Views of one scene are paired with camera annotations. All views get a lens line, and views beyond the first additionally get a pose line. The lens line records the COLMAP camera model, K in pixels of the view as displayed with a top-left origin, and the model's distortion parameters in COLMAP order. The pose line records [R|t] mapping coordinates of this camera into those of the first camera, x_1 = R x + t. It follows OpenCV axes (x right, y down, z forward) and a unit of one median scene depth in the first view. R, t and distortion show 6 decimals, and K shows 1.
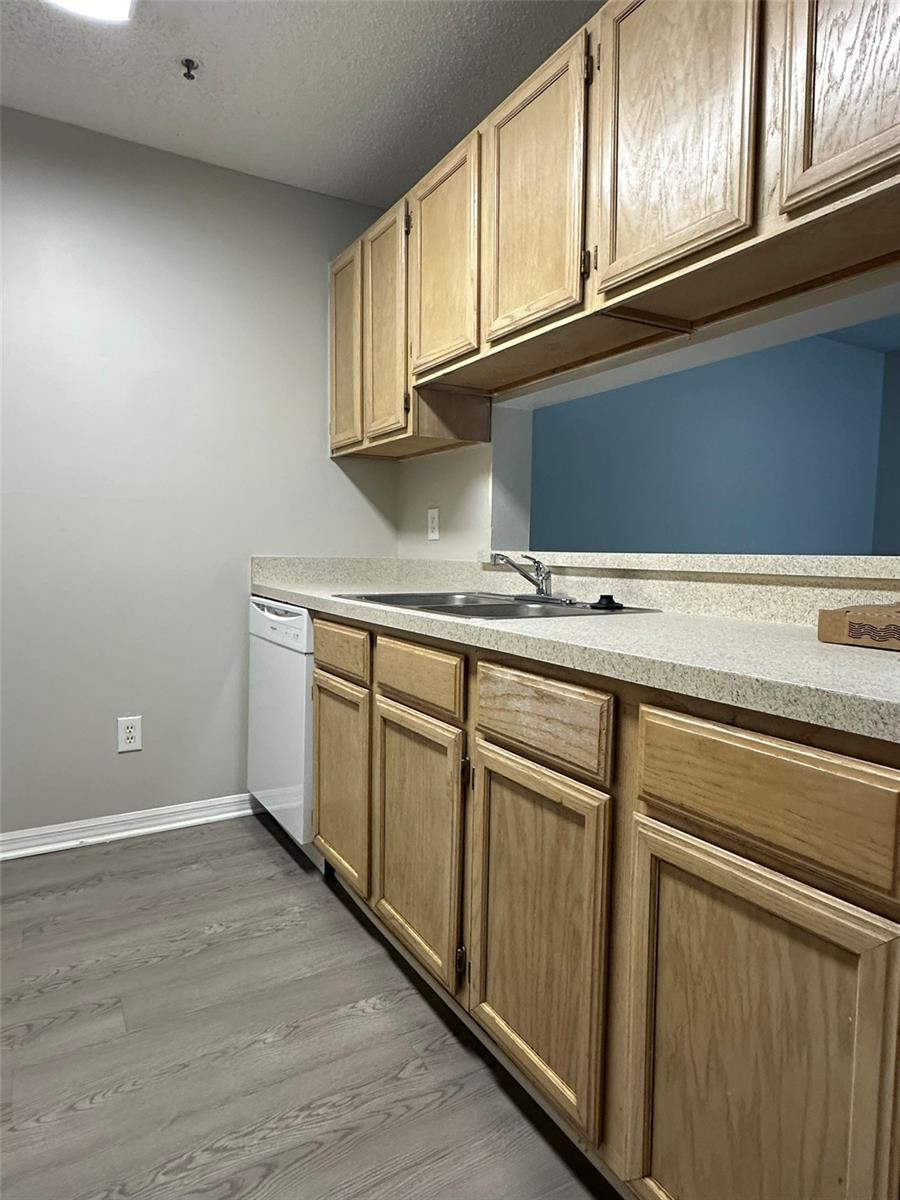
lens RADIAL K [[697.2, 0, 448.7], [0, 697.2, 600.6], [0, 0, 1]] dist [-0.004746, 0.001812]
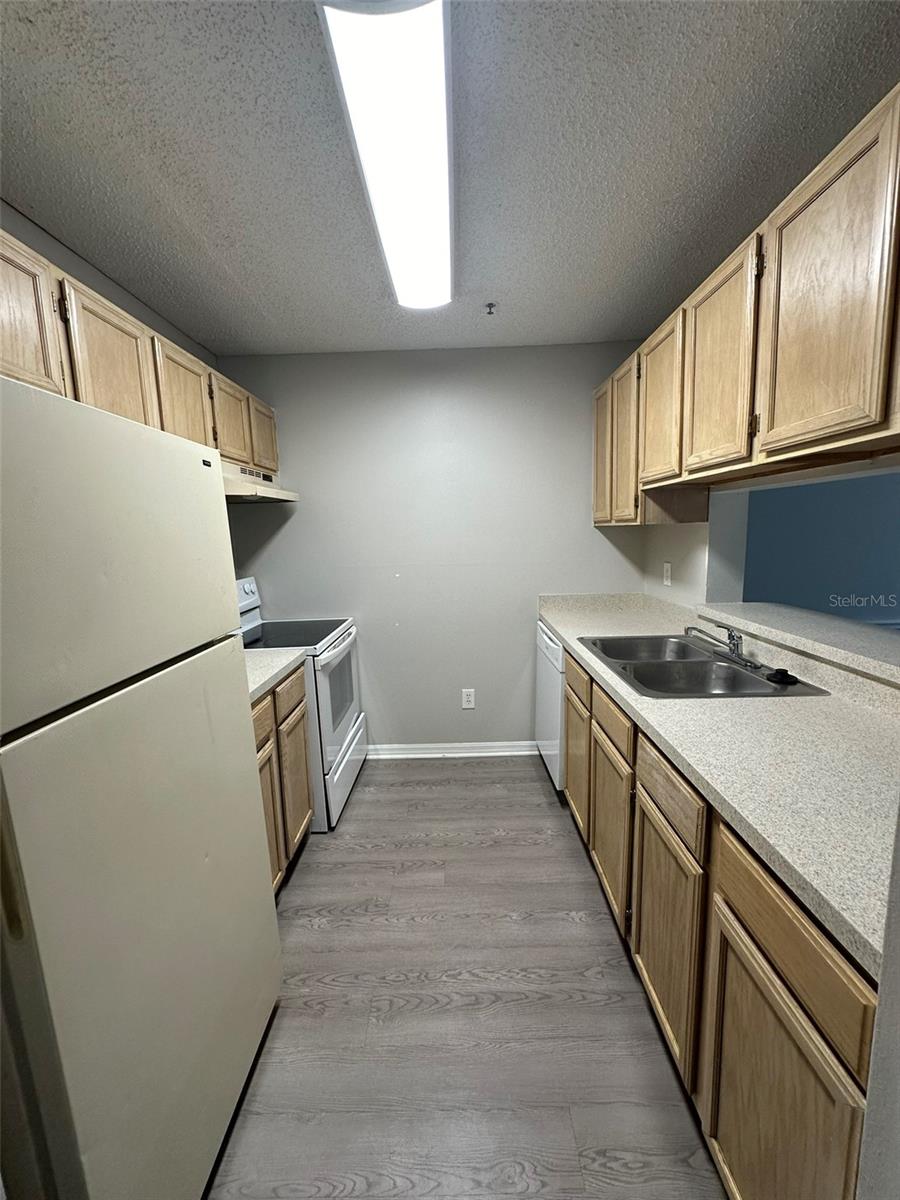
lens RADIAL K [[480.0, 0, 452.5], [0, 480.0, 602.2], [0, 0, 1]] dist [-0.000136, 0.000062]
pose [[0.855622, 0.038287, -0.516183, 0.160191], [0.001647, 0.997054, 0.076686, -0.194740], [0.517599, -0.066464, 0.853038, -0.030455]]
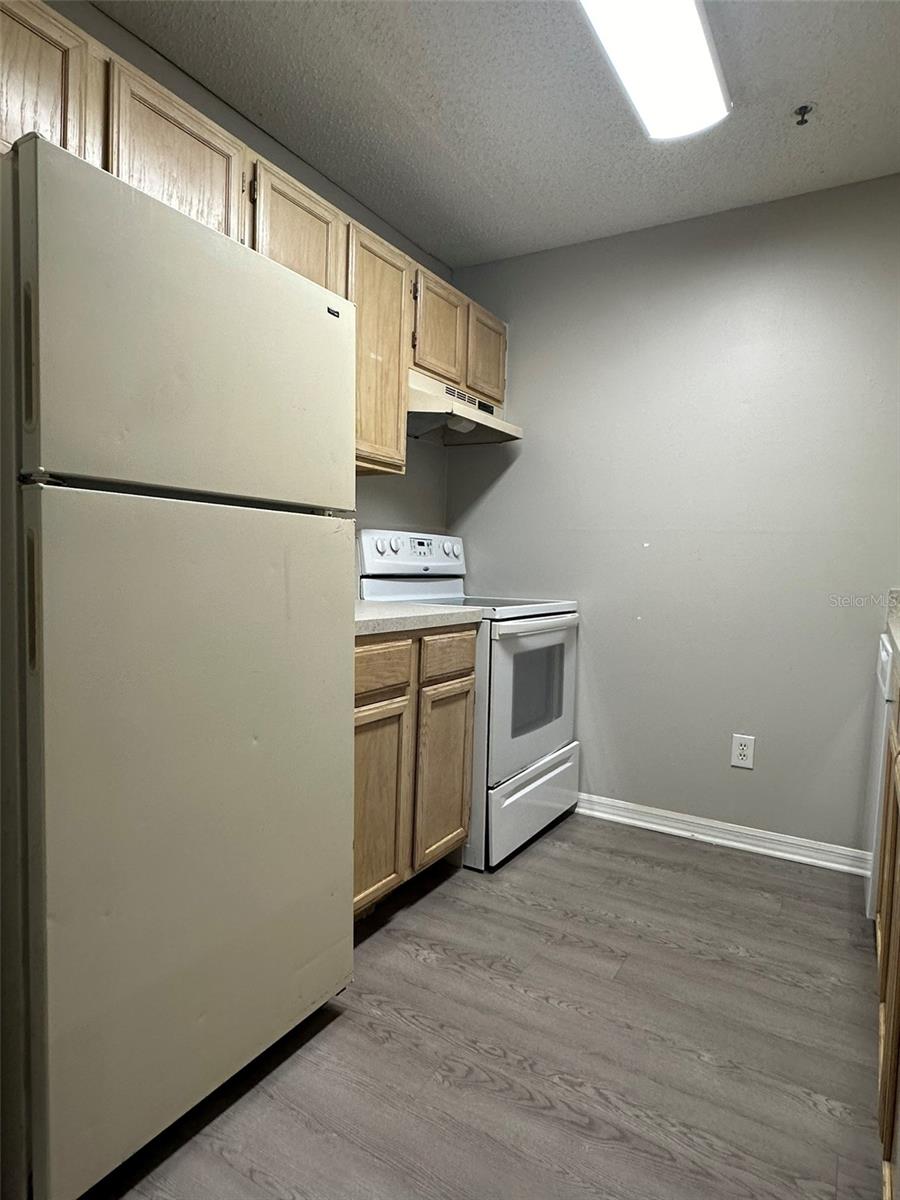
lens RADIAL K [[697.2, 0, 448.7], [0, 697.2, 600.6], [0, 0, 1]] dist [-0.004746, 0.001812]
pose [[0.474873, 0.050097, -0.878627, 0.351350], [-0.090943, 0.995827, 0.007628, -0.007618], [0.875343, 0.076283, 0.477448, 0.111891]]
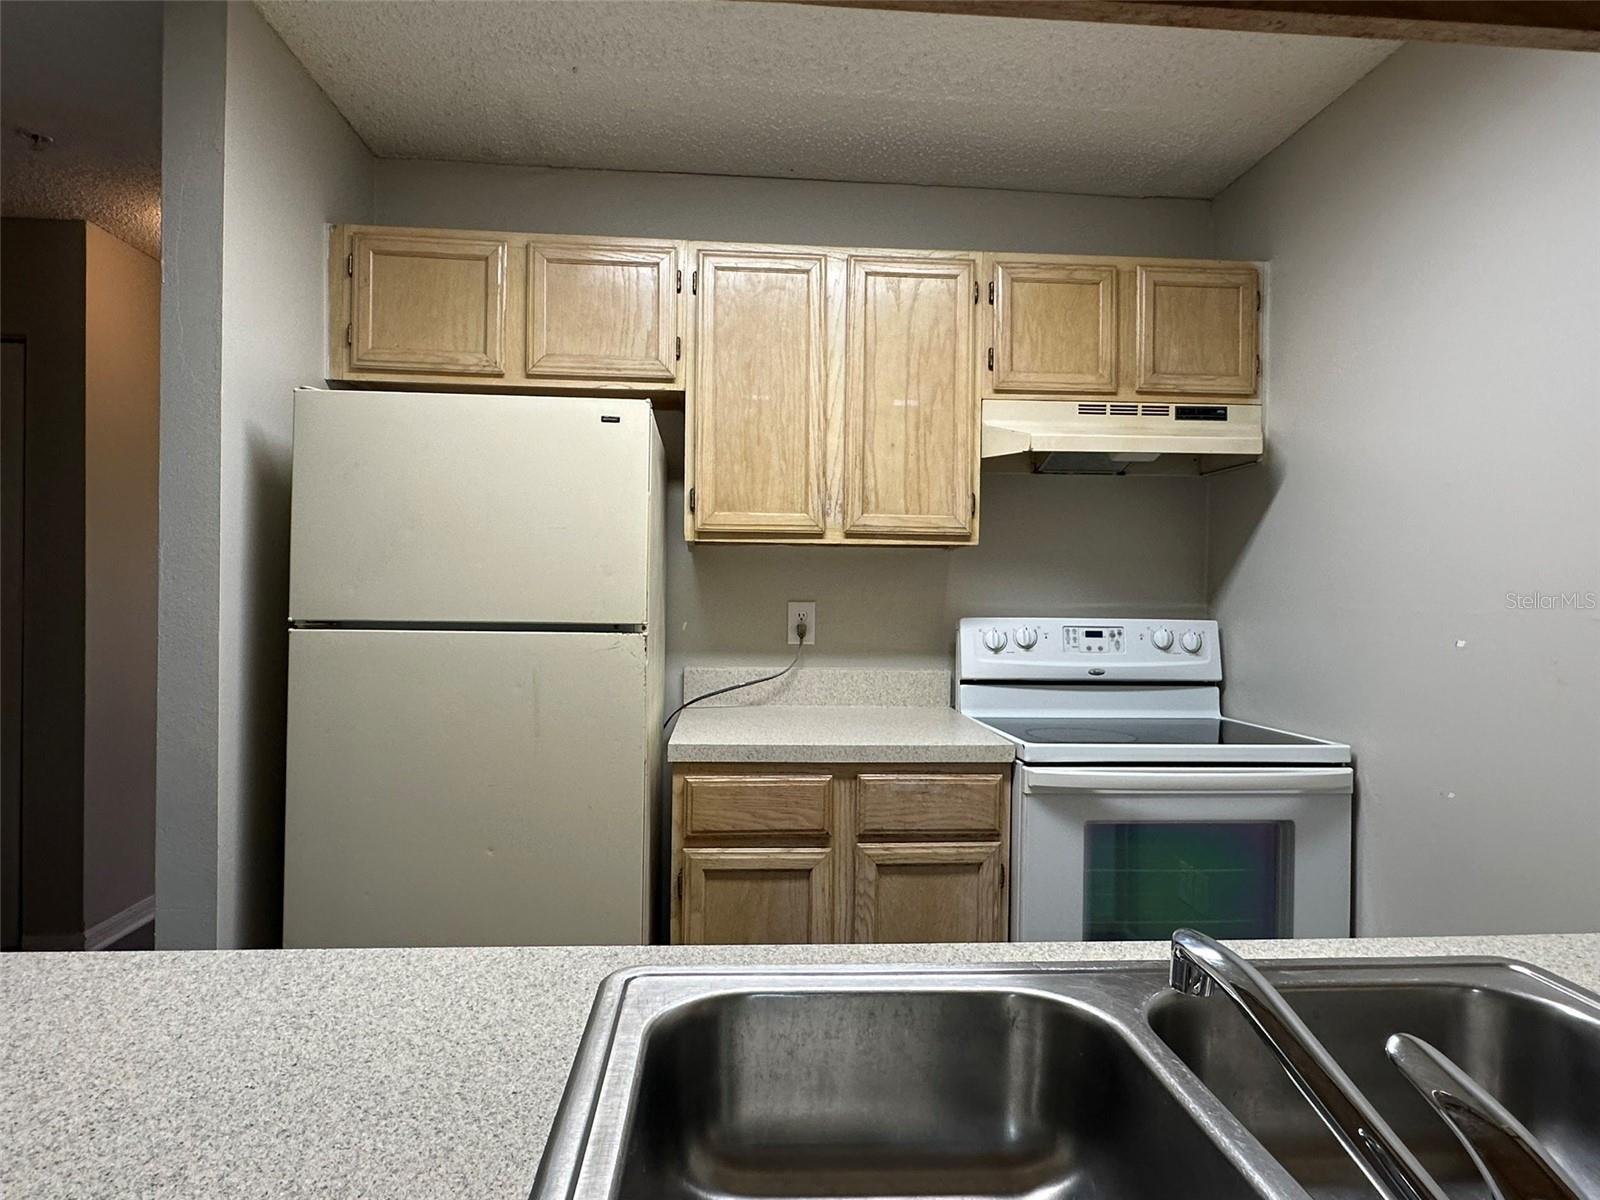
lens RADIAL K [[929.6, 0, 798.5], [0, 929.6, 604.8], [0, 0, 1]] dist [-0.004746, 0.001812]
pose [[-0.442539, -0.008451, -0.896709, 0.391974], [-0.085854, 0.995761, 0.032986, -0.174675], [0.892630, 0.091584, -0.441389, 1.043080]]
